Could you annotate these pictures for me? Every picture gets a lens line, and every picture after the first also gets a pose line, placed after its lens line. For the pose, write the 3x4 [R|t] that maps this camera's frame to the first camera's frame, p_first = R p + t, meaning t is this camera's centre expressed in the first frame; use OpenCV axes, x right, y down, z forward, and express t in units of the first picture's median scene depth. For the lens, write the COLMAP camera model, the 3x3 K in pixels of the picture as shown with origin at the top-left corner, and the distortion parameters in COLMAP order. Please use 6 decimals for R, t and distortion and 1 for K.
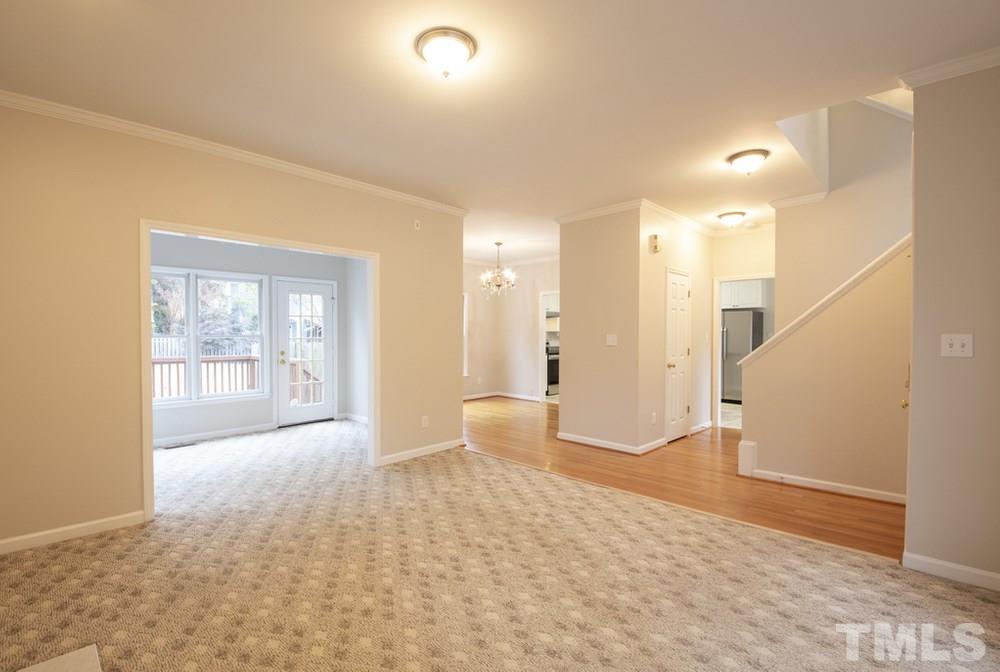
lens RADIAL K [[459.1, 0, 475.4], [0, 459.1, 343.7], [0, 0, 1]] dist [0.008416, -0.012192]
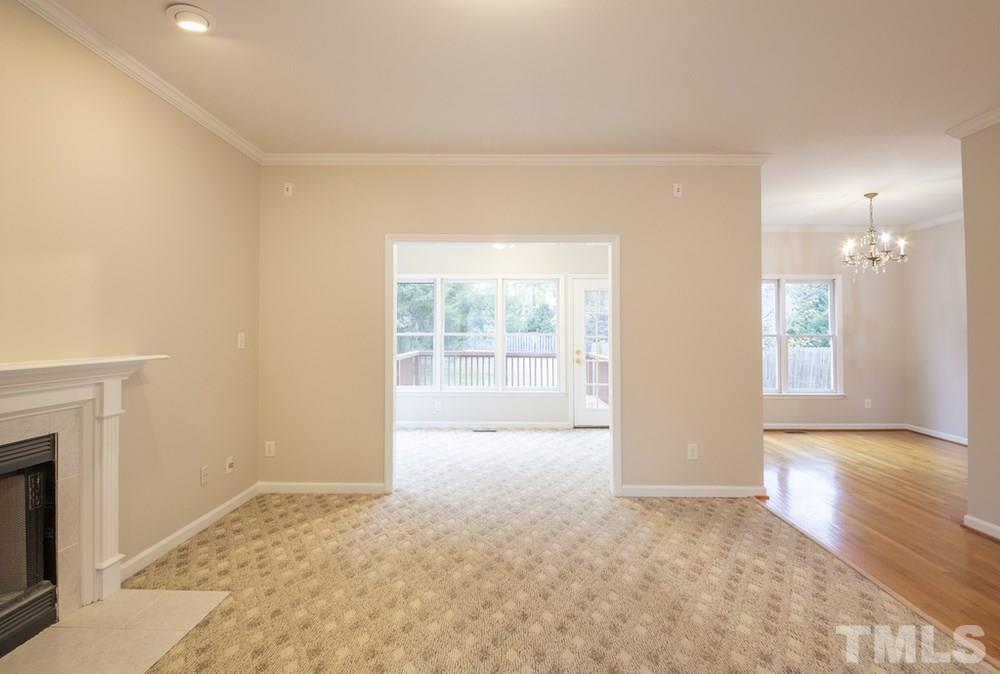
lens RADIAL K [[459.1, 0, 497.4], [0, 459.1, 322.9], [0, 0, 1]] dist [0.008416, -0.012192]
pose [[0.700501, -0.009428, -0.713589, 0.307709], [-0.020409, 0.999239, -0.033236, -0.008521], [0.713359, 0.037846, 0.699776, 0.376059]]
